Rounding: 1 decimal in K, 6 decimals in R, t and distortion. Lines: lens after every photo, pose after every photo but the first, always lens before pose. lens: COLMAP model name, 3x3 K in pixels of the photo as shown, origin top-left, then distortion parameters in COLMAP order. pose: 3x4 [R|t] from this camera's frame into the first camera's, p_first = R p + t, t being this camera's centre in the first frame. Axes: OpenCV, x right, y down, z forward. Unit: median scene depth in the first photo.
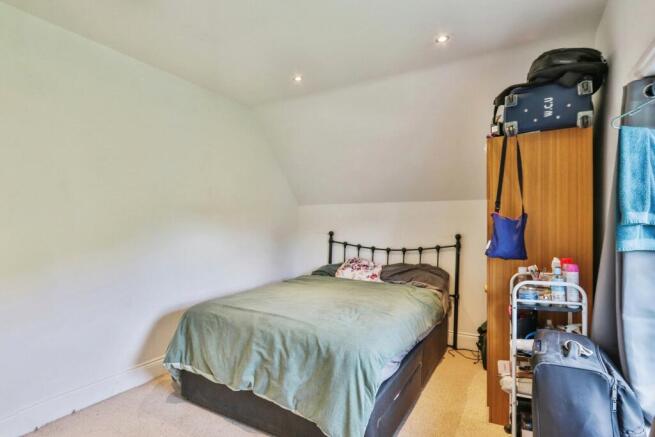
lens RADIAL K [[349.4, 0, 327.4], [0, 349.4, 223.7], [0, 0, 1]] dist [-0.023040, 0.007611]
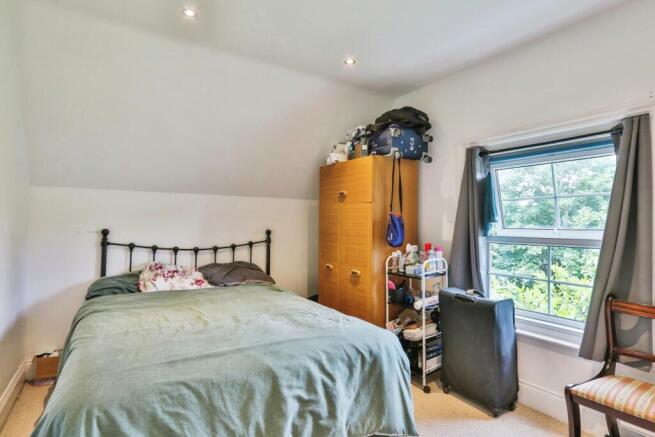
lens RADIAL K [[342.9, 0, 326.3], [0, 342.9, 217.0], [0, 0, 1]] dist [-0.006560, -0.000555]
pose [[0.439795, 0.016932, 0.897939, -0.480921], [-0.010020, 0.999853, -0.013946, 0.003619], [-0.898043, -0.002864, 0.439899, 0.374401]]
